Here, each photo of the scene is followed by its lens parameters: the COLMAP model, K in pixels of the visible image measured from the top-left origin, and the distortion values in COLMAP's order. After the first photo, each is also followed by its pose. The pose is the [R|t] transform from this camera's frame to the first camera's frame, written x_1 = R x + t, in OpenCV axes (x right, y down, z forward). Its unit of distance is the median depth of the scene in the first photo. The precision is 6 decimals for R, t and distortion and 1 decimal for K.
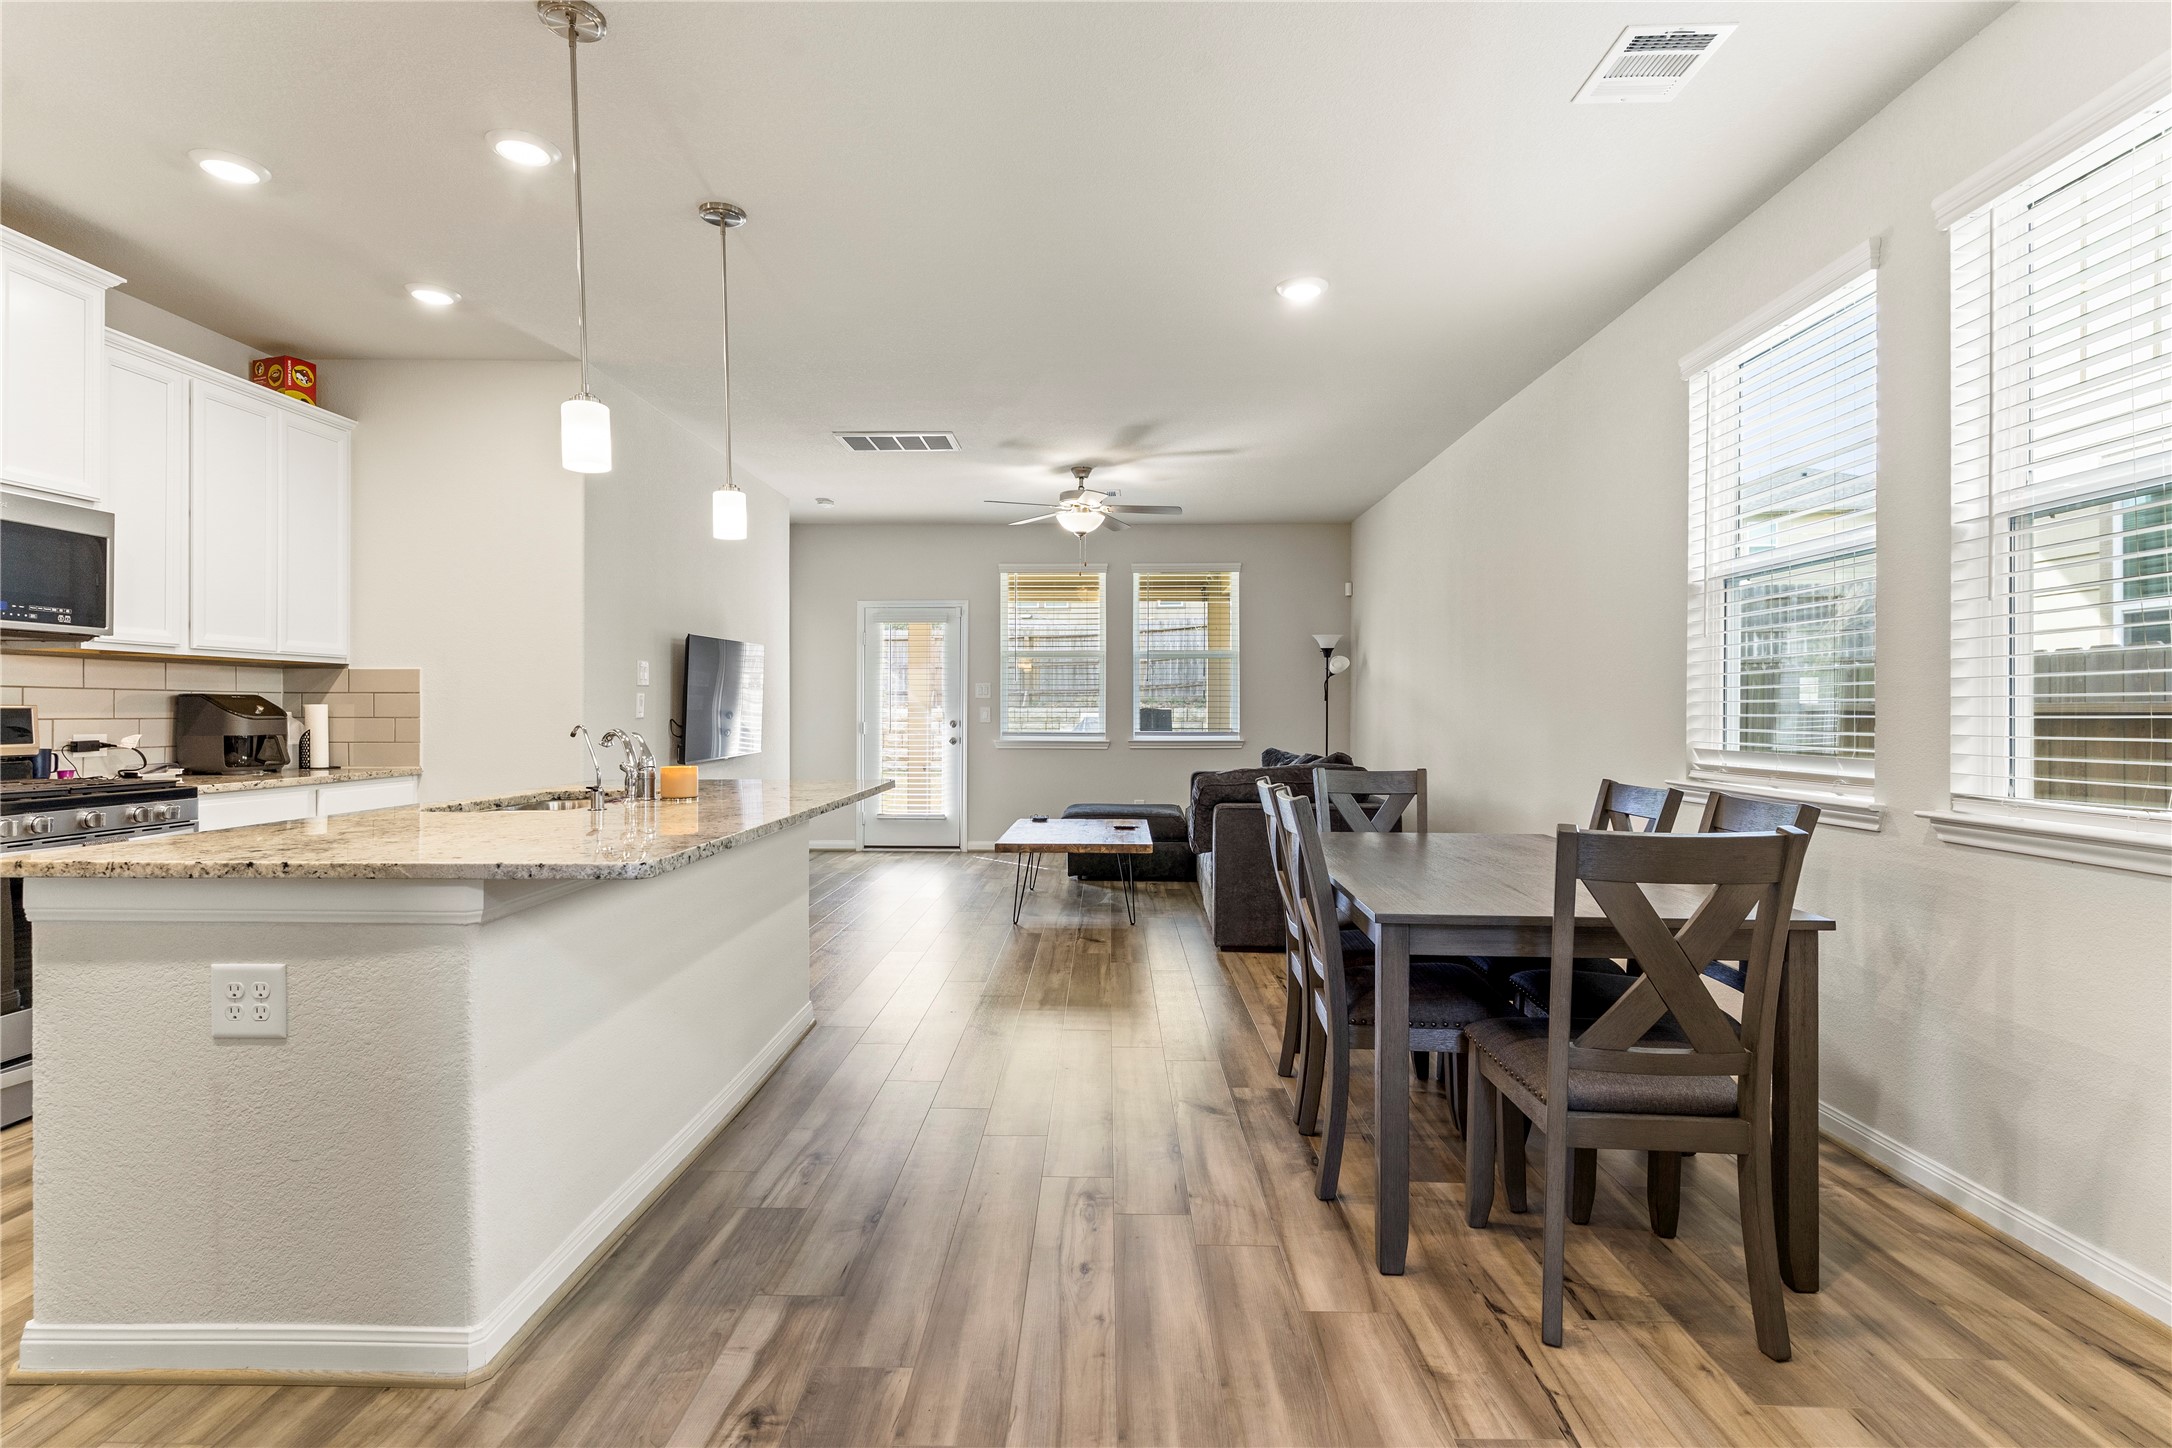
lens RADIAL K [[1050.3, 0, 1086.0], [0, 1050.3, 724.0], [0, 0, 1]] dist [0.000286, -0.000286]
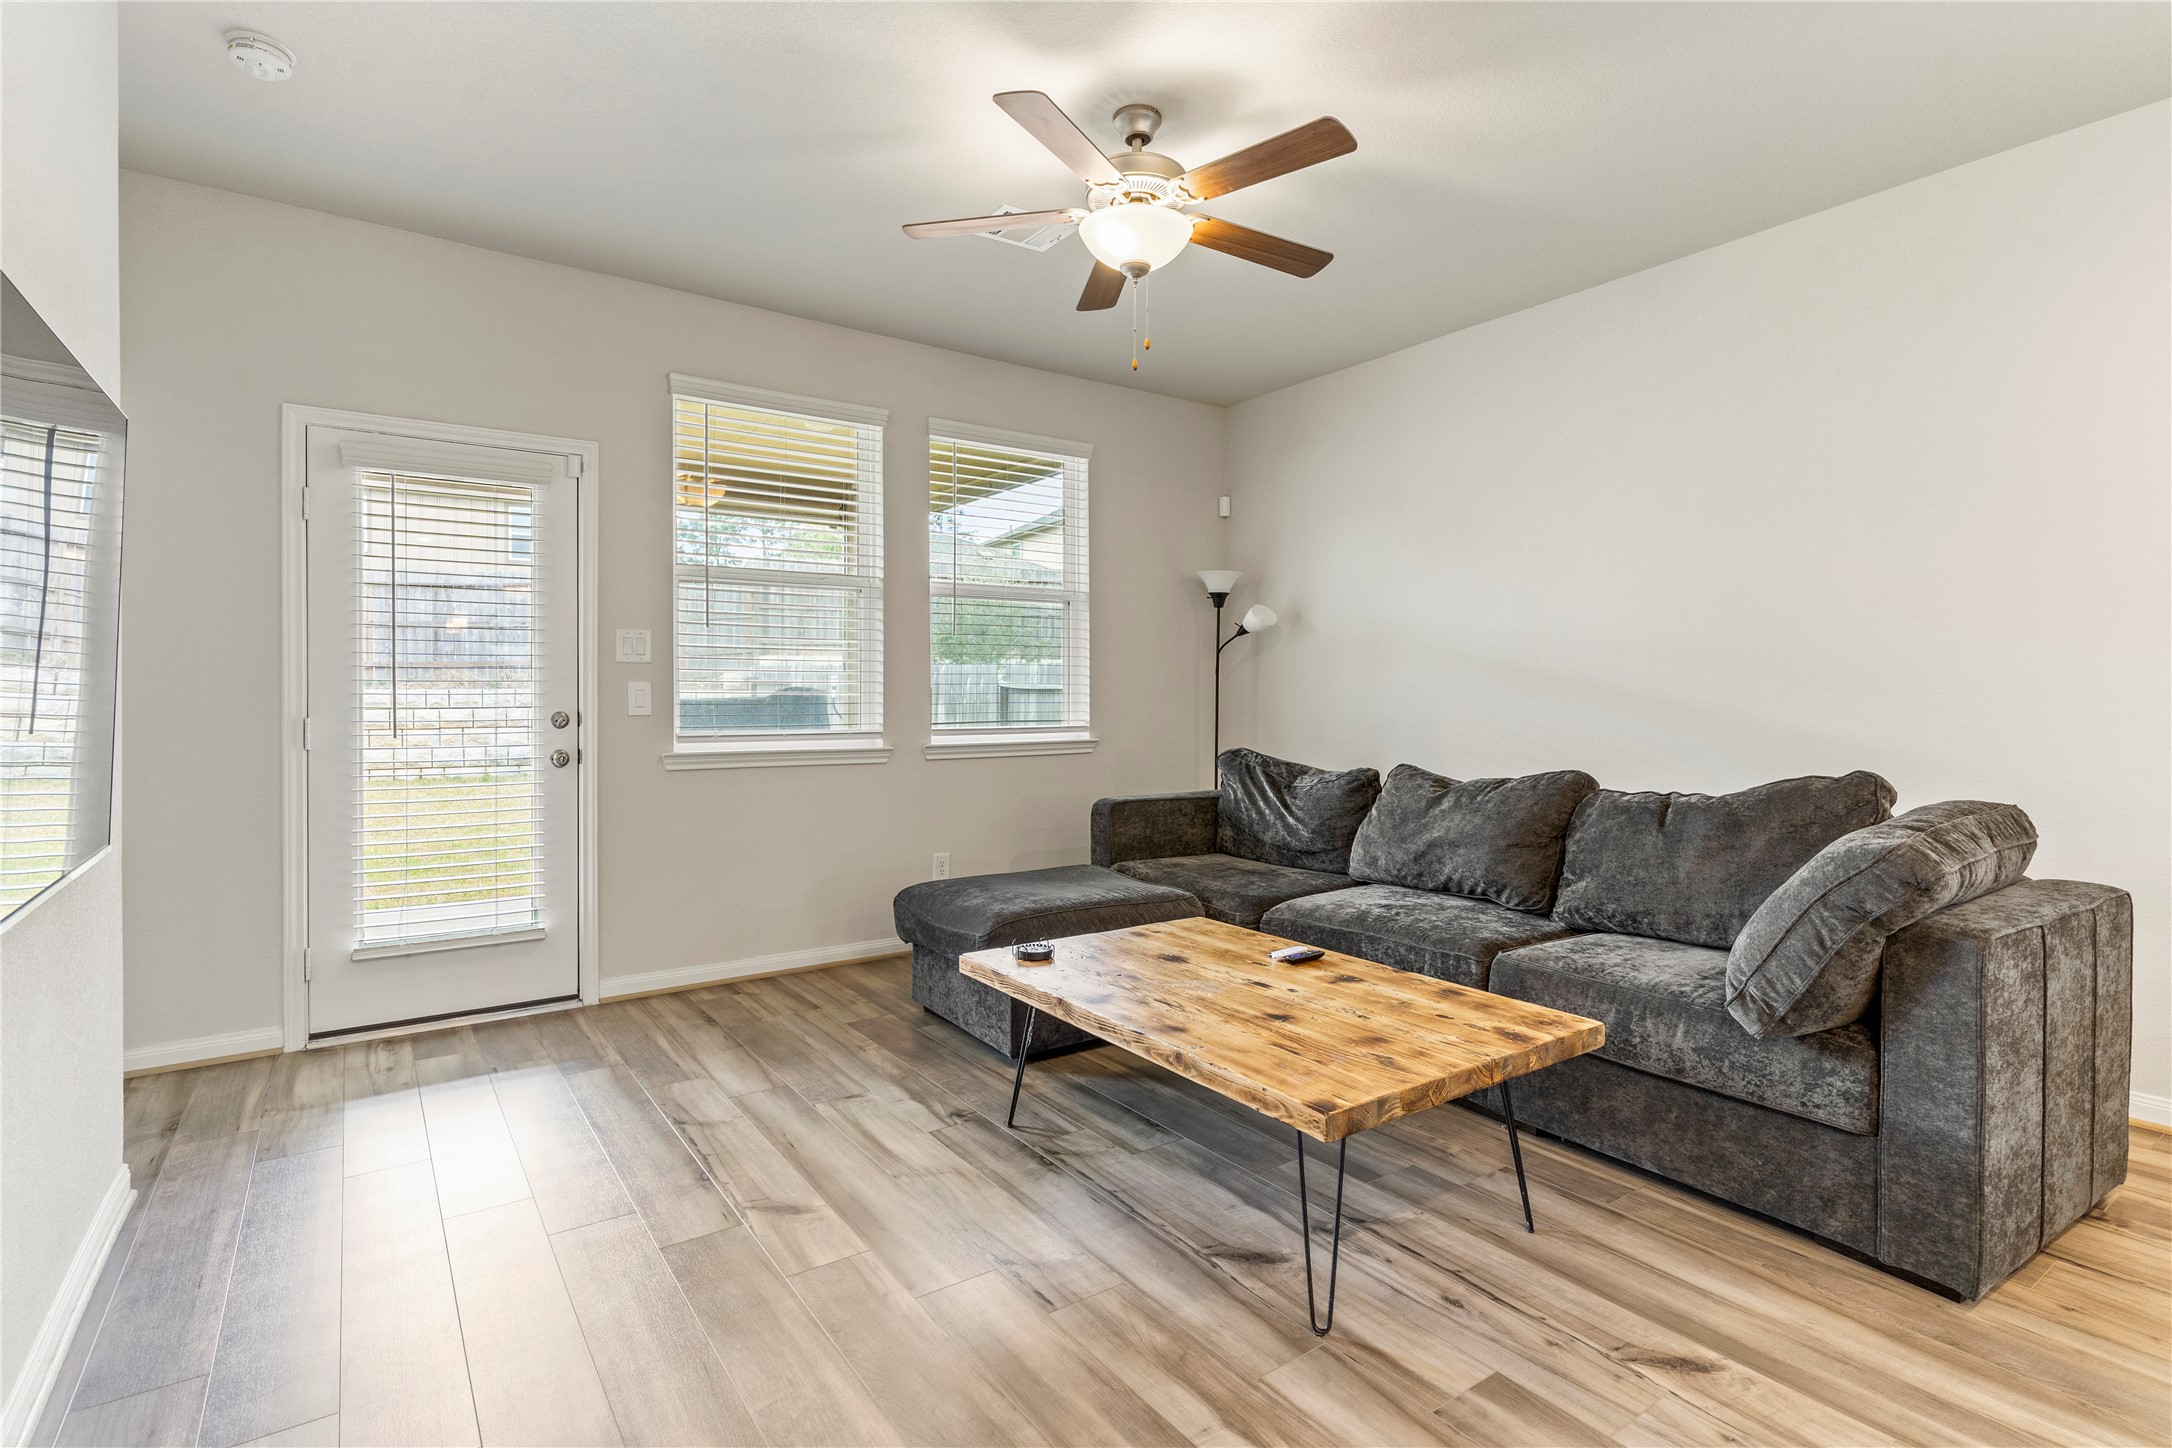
lens RADIAL K [[1015.4, 0, 1093.9], [0, 1015.4, 709.2], [0, 0, 1]] dist [-0.020274, -0.000163]
pose [[0.793509, -0.013699, 0.608404, -0.291239], [0.009041, 0.999902, 0.010722, -0.010227], [-0.608491, -0.003007, 0.793555, 0.751053]]
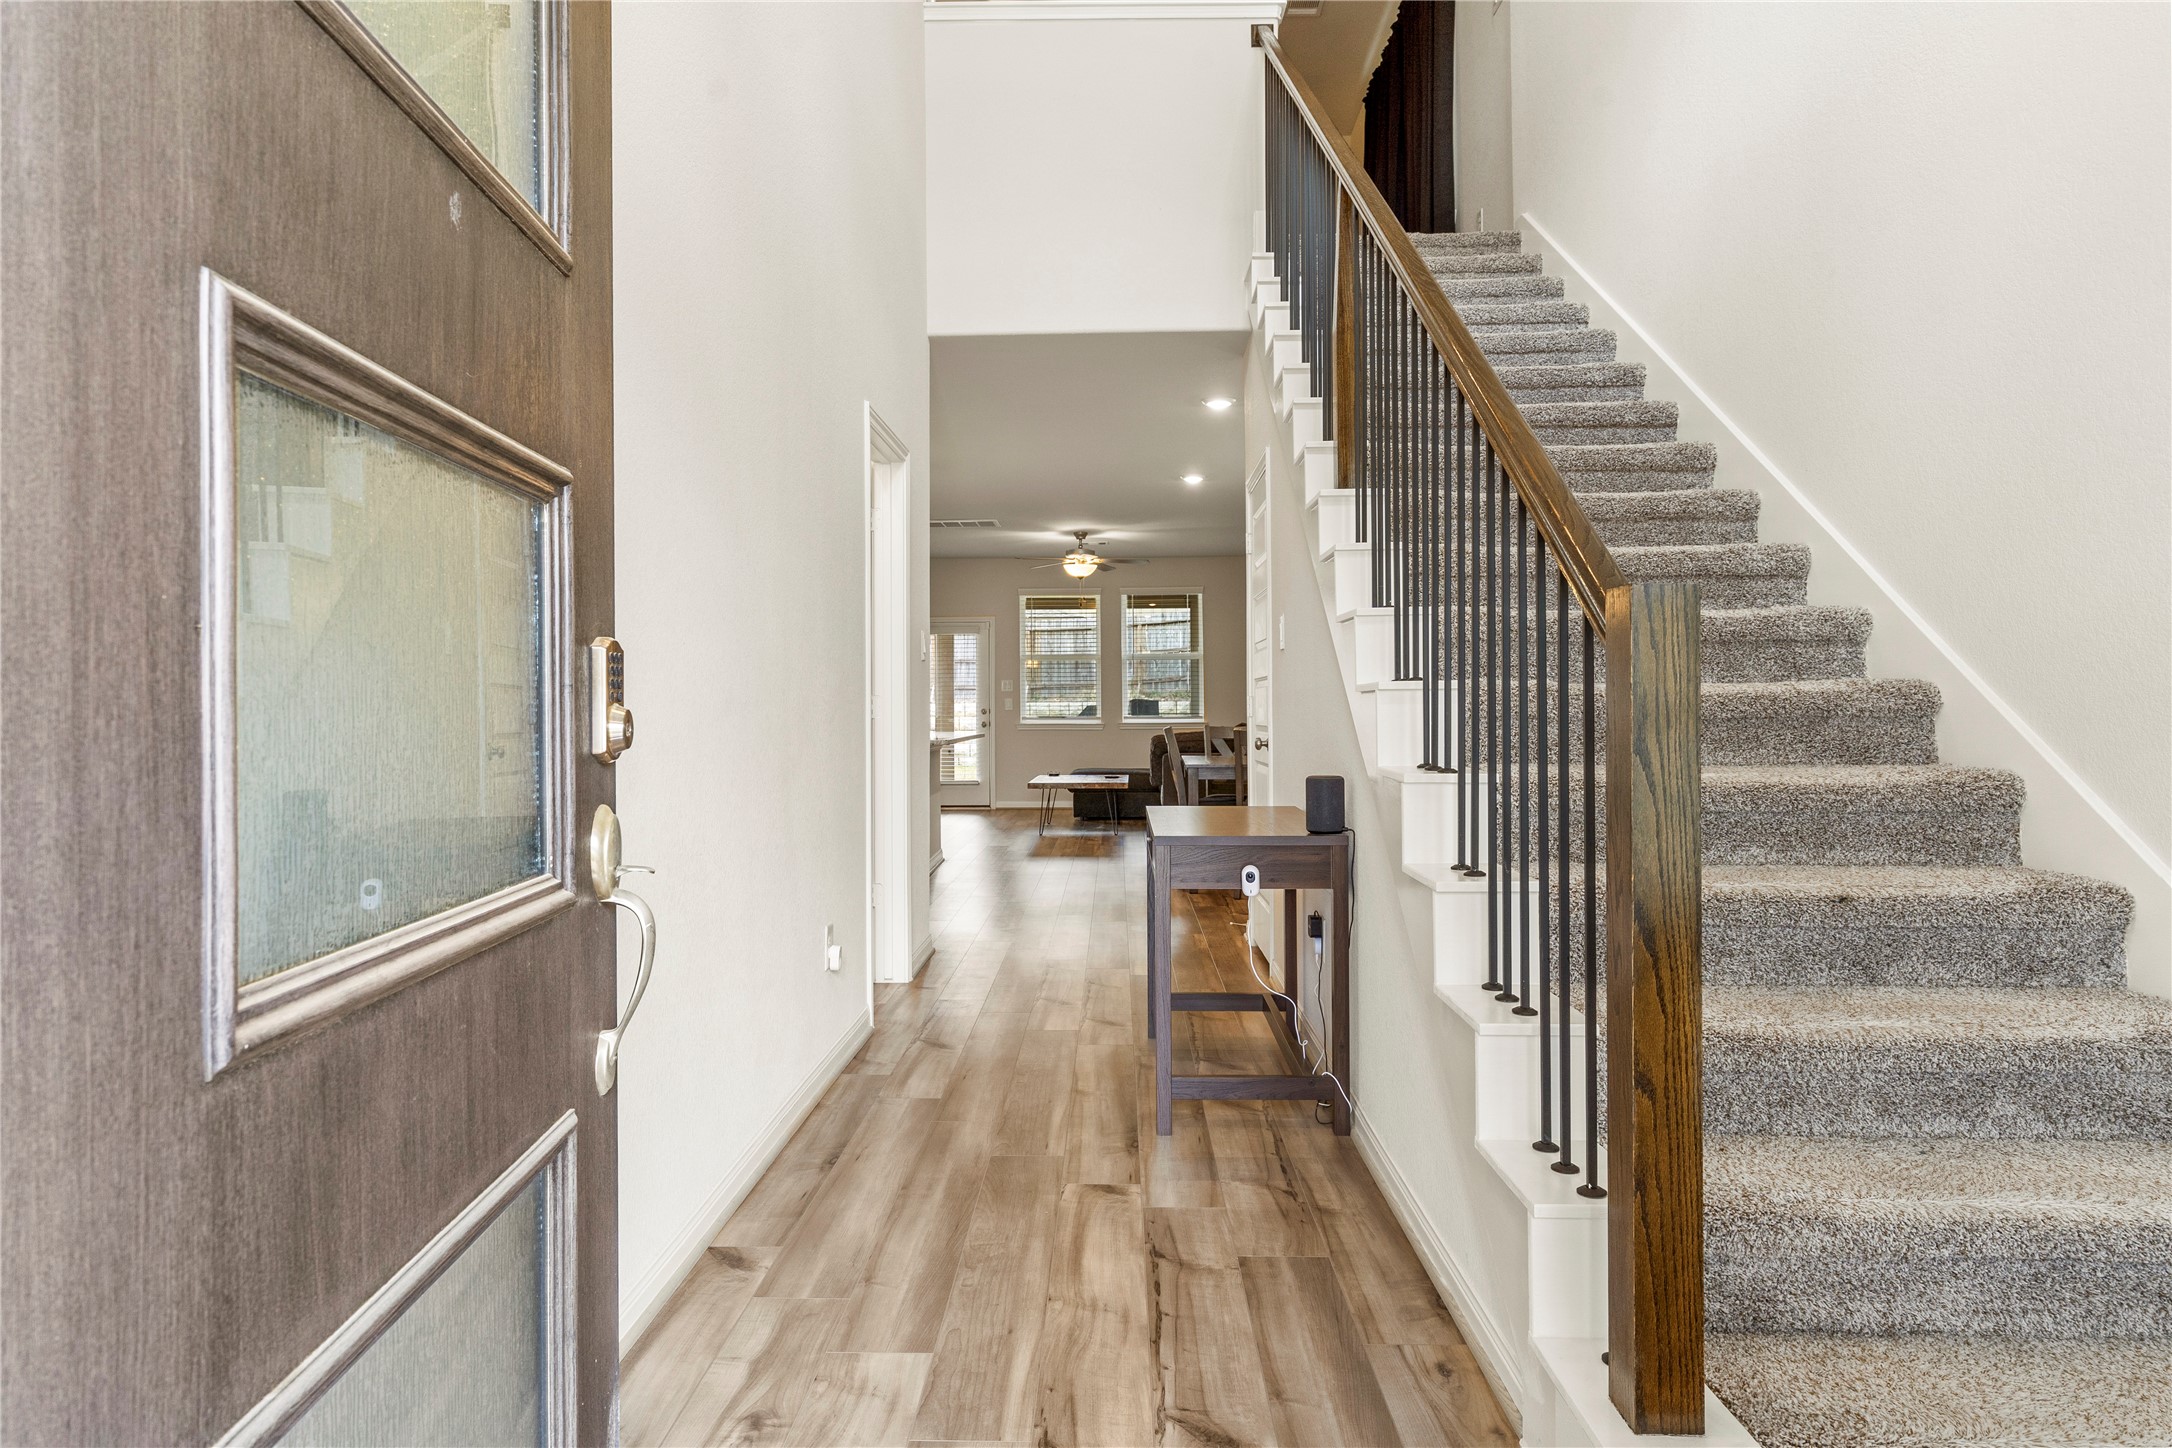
lens RADIAL K [[1251.5, 0, 1086.0], [0, 1251.5, 724.0], [0, 0, 1]] dist [0.000378, 0.000026]
pose [[0.999990, -0.003822, -0.002250, 0.006335], [0.003824, 0.999992, 0.000819, 0.020621], [0.002247, -0.000828, 0.999997, -0.791746]]
